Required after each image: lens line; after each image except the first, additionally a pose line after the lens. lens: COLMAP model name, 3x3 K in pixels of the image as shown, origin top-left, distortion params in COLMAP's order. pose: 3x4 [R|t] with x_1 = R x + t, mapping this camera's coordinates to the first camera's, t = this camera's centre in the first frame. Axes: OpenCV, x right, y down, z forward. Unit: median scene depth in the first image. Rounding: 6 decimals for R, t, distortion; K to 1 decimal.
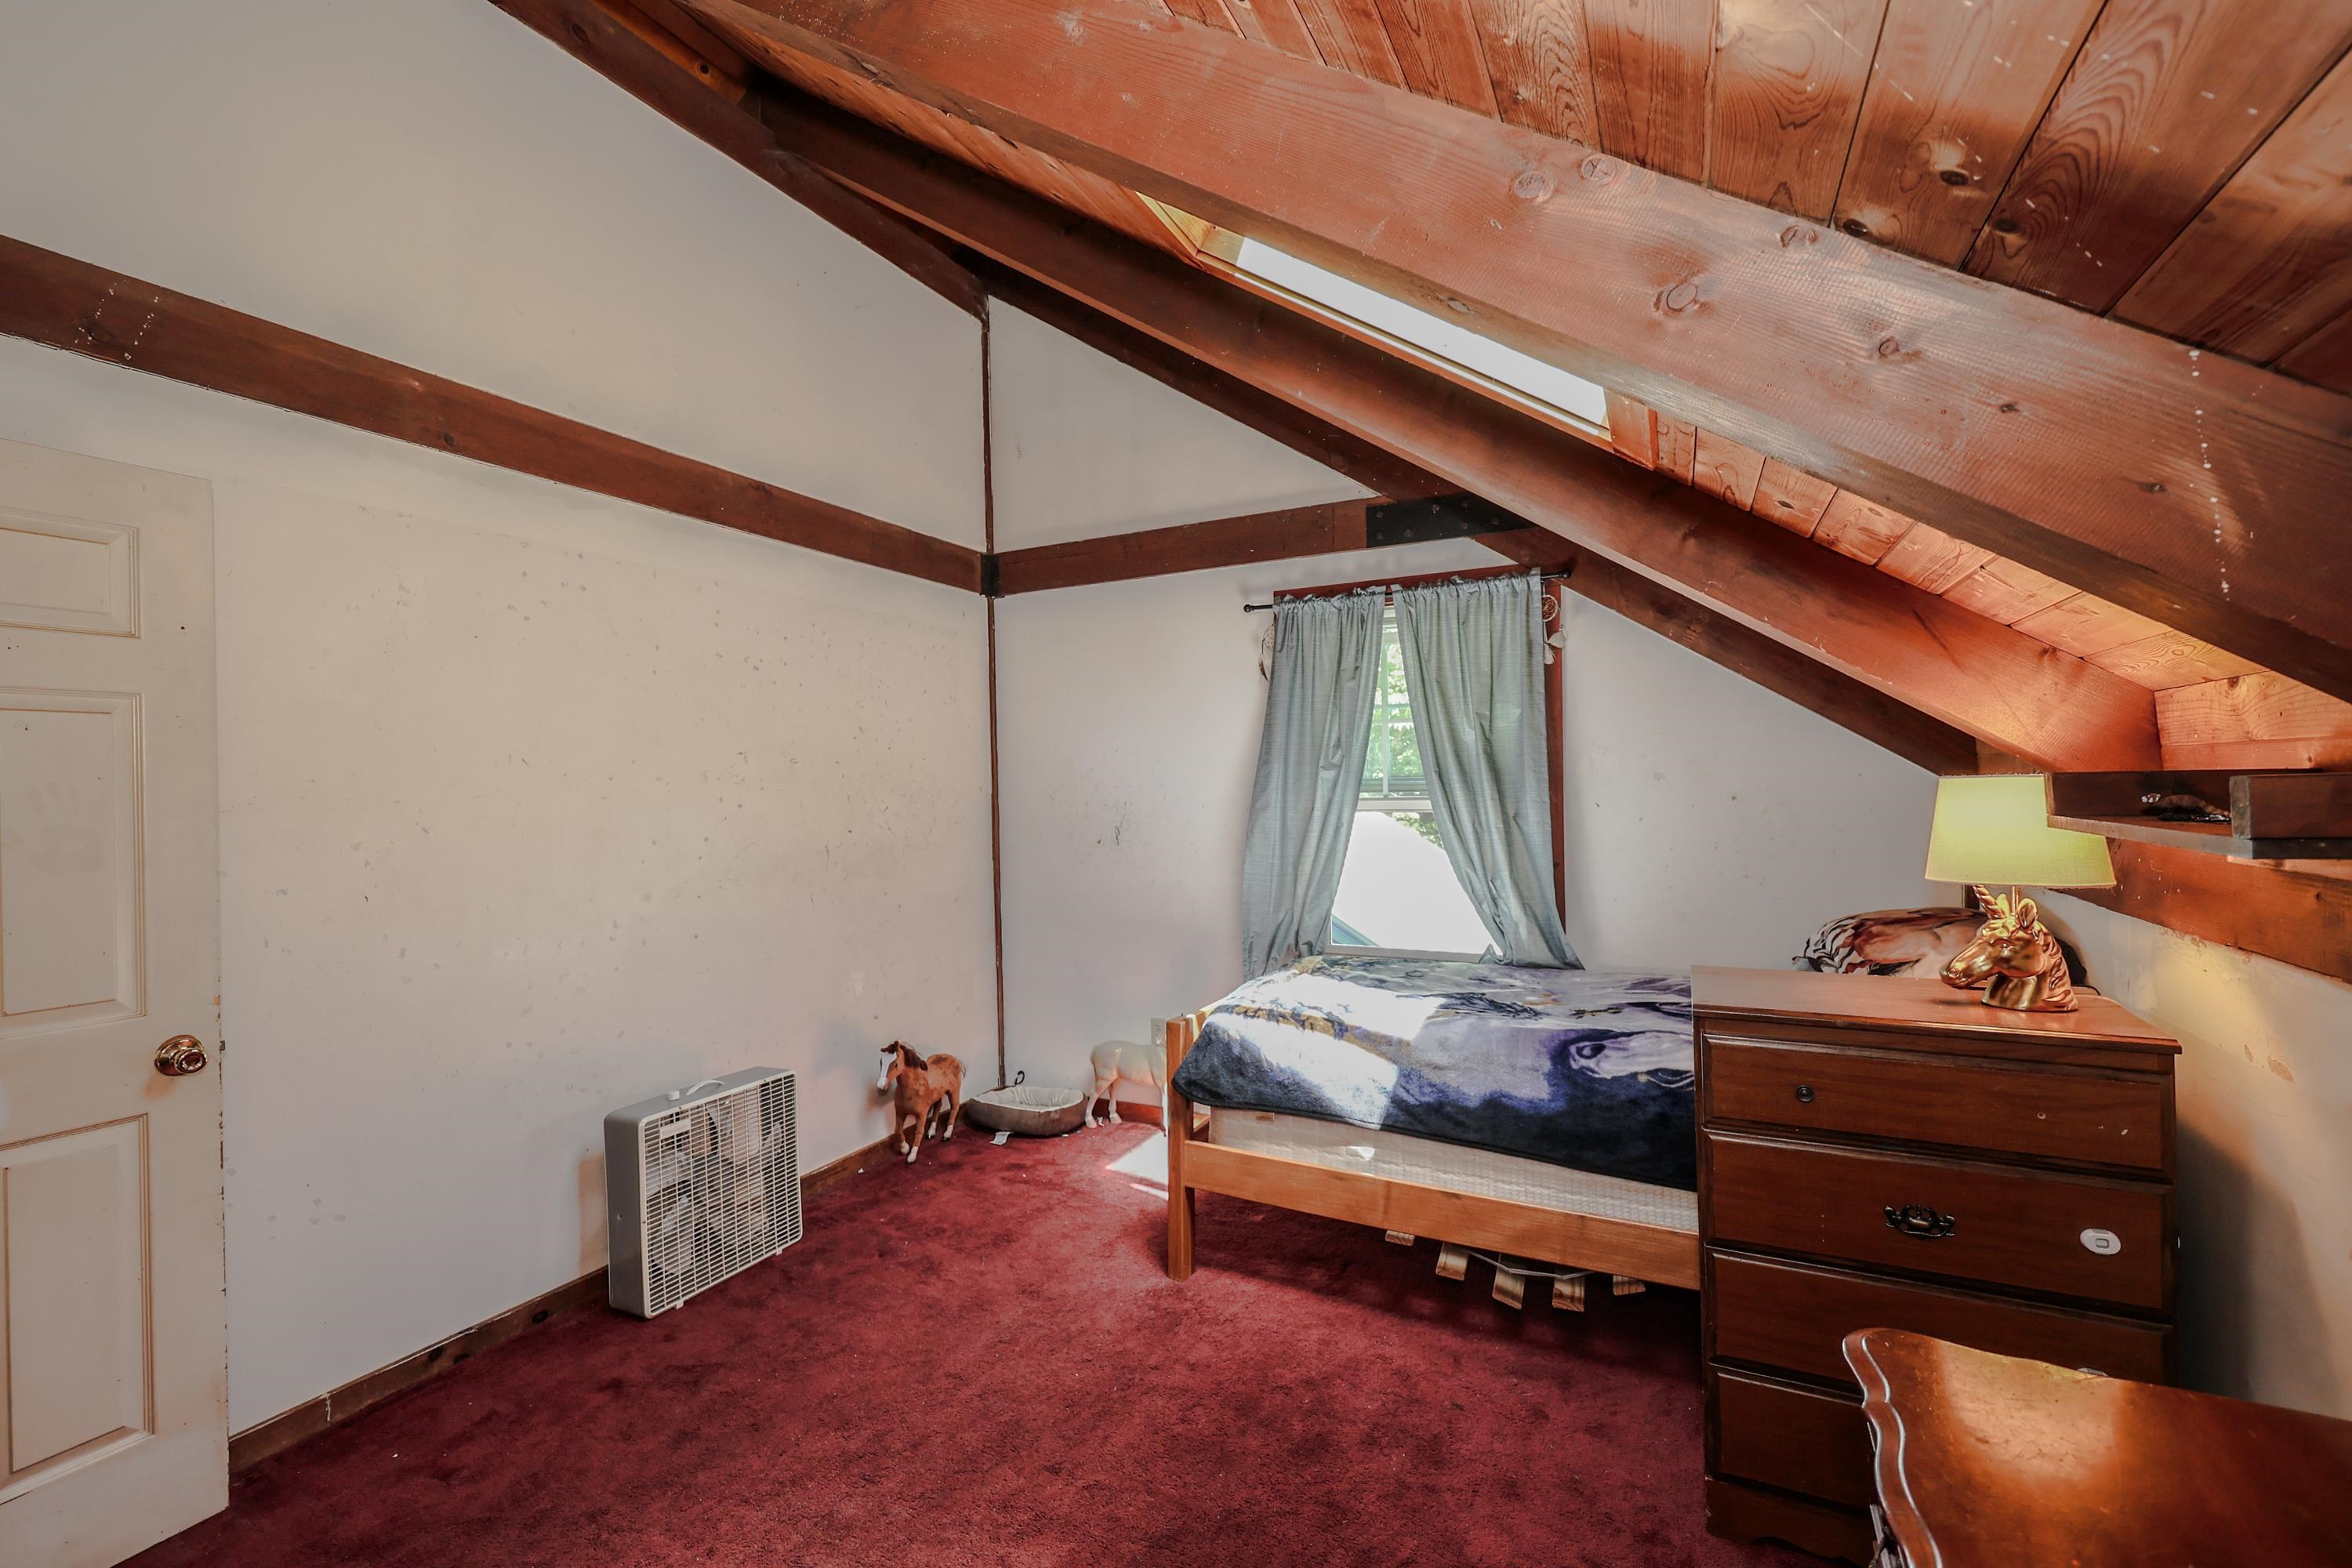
lens RADIAL K [[969.2, 0, 1173.2], [0, 969.2, 790.4], [0, 0, 1]] dist [-0.001111, -0.000088]
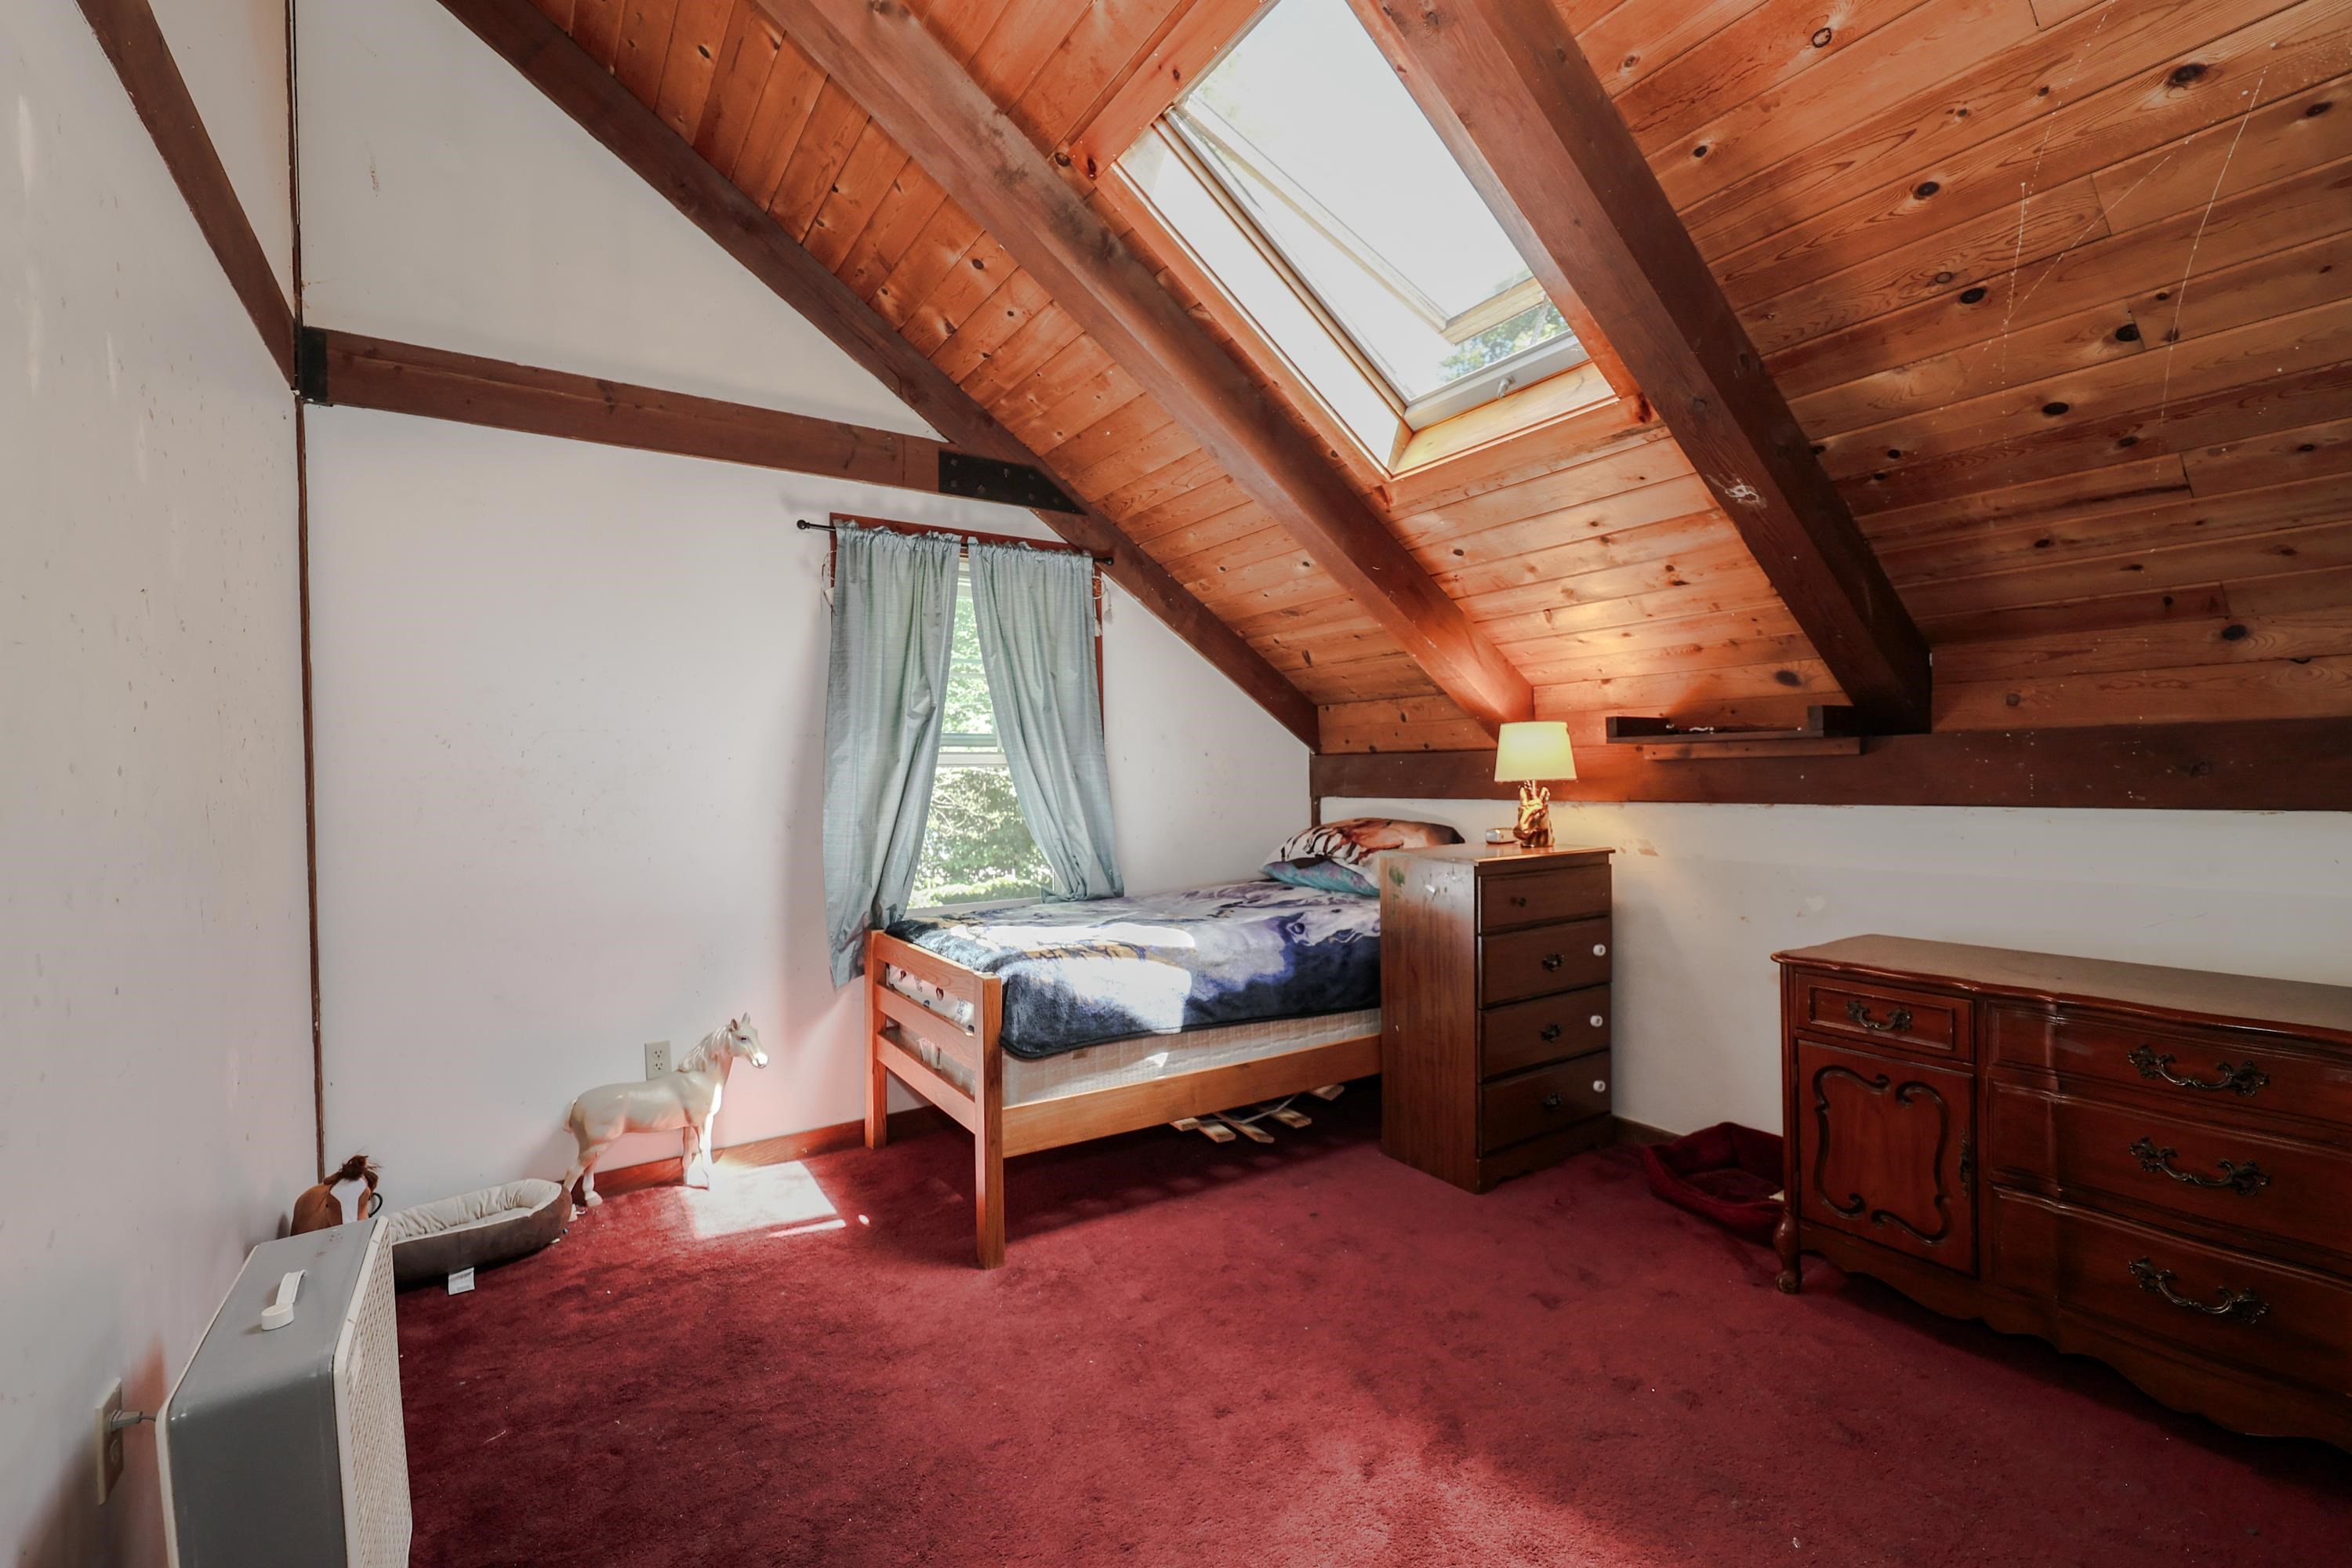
lens RADIAL K [[1004.7, 0, 1171.9], [0, 1004.7, 787.2], [0, 0, 1]] dist [-0.001610, -0.000422]
pose [[0.497049, 0.003561, 0.867715, -0.730704], [0.011006, 0.999885, -0.010408, 0.075769], [-0.867653, 0.014723, 0.496952, 0.399848]]
